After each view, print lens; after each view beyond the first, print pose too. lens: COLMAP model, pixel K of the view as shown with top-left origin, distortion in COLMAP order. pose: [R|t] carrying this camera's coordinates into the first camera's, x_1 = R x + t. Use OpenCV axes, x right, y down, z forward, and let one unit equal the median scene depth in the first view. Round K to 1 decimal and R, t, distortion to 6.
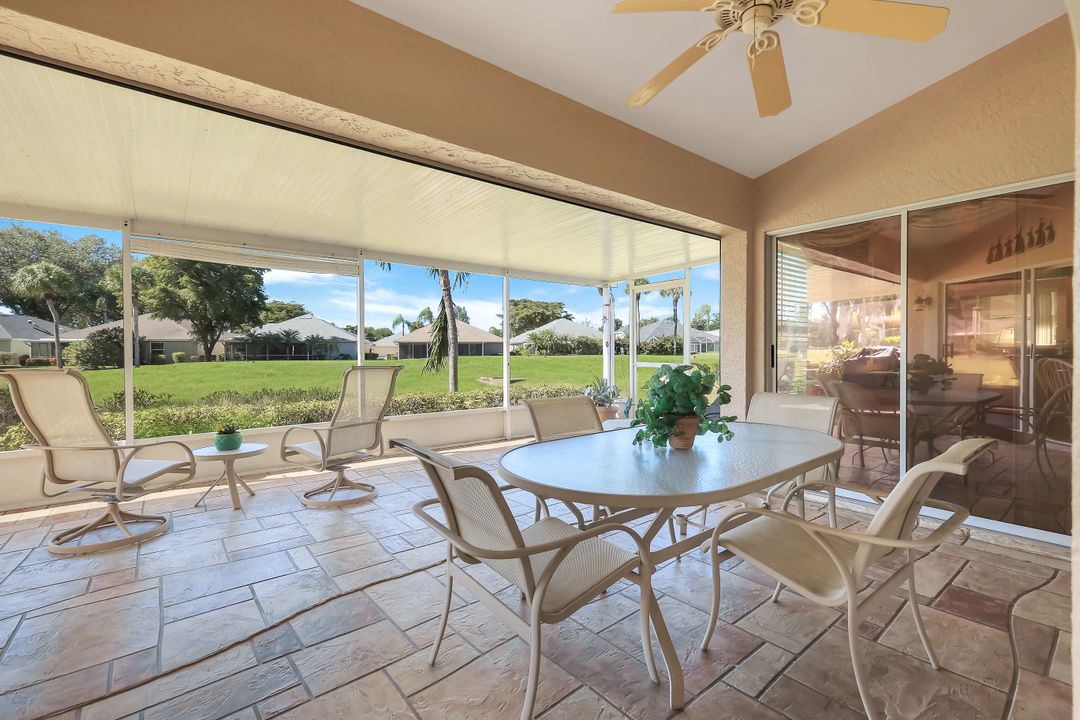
lens RADIAL K [[479.5, 0, 541.3], [0, 479.5, 357.2], [0, 0, 1]] dist [0.004946, 0.000356]
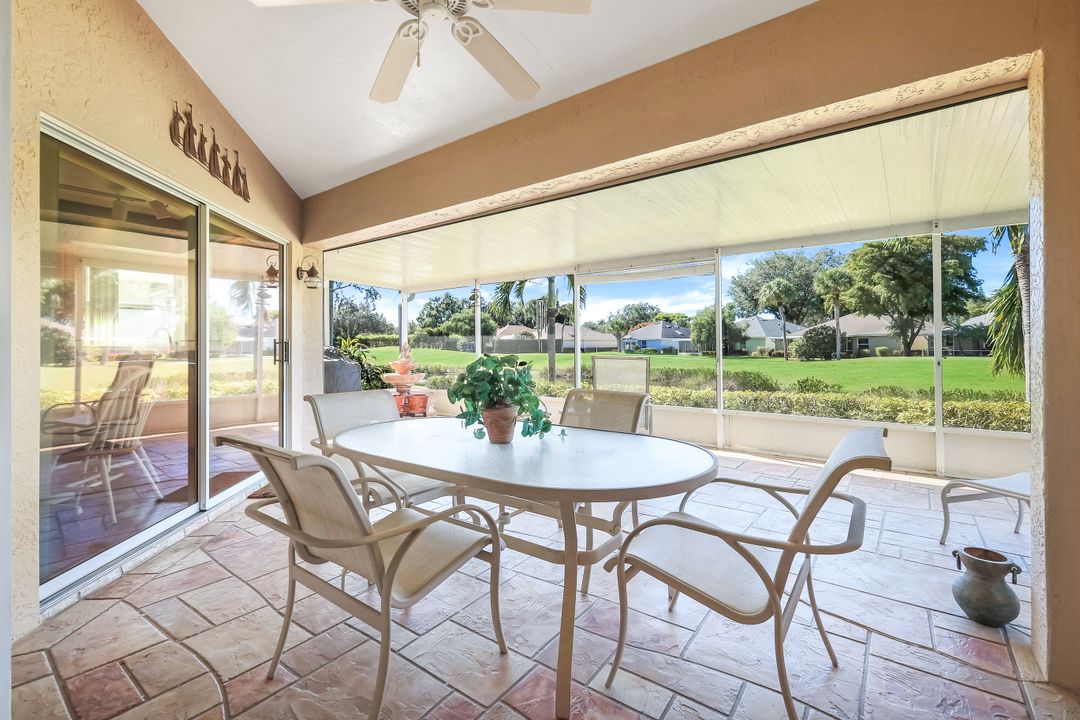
lens RADIAL K [[479.5, 0, 543.6], [0, 479.5, 345.7], [0, 0, 1]] dist [0.004946, 0.000356]
pose [[0.251381, -0.001577, -0.967887, 0.064535], [-0.010438, 0.999936, -0.004340, -0.000961], [0.967832, 0.011194, 0.251348, 0.045765]]
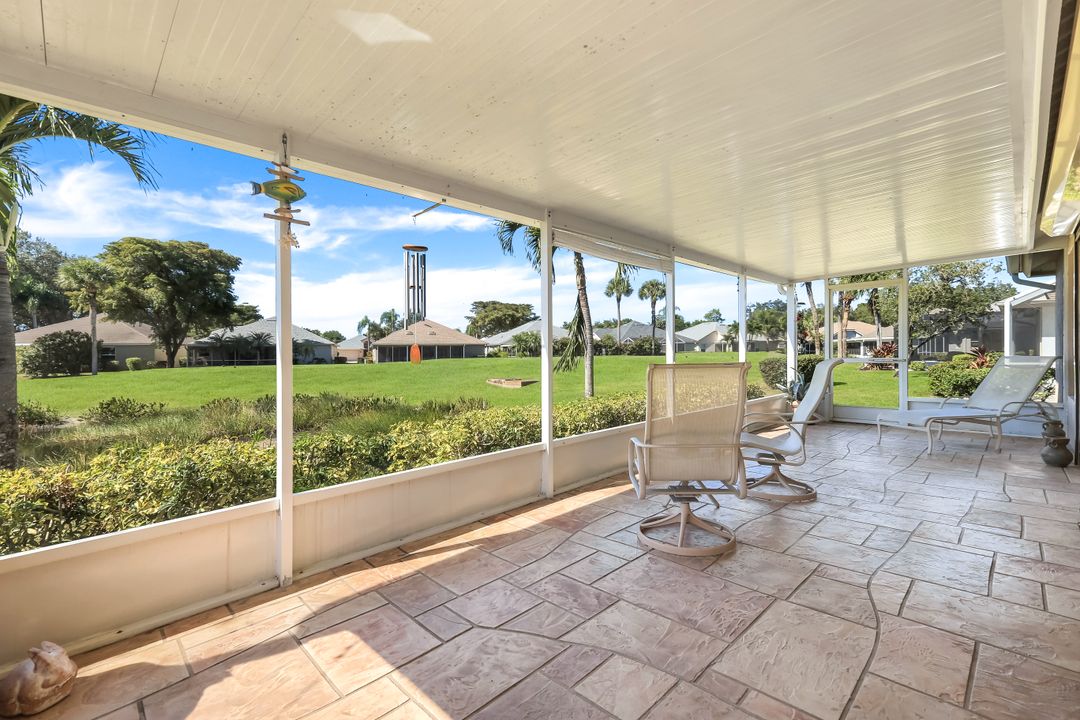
lens RADIAL K [[479.5, 0, 539.5], [0, 479.5, 356.5], [0, 0, 1]] dist [0.004946, 0.000356]
pose [[0.994057, -0.010020, 0.108396, -0.093391], [0.010679, 0.999928, -0.005508, 0.000687], [-0.108333, 0.006633, 0.994093, 0.007141]]
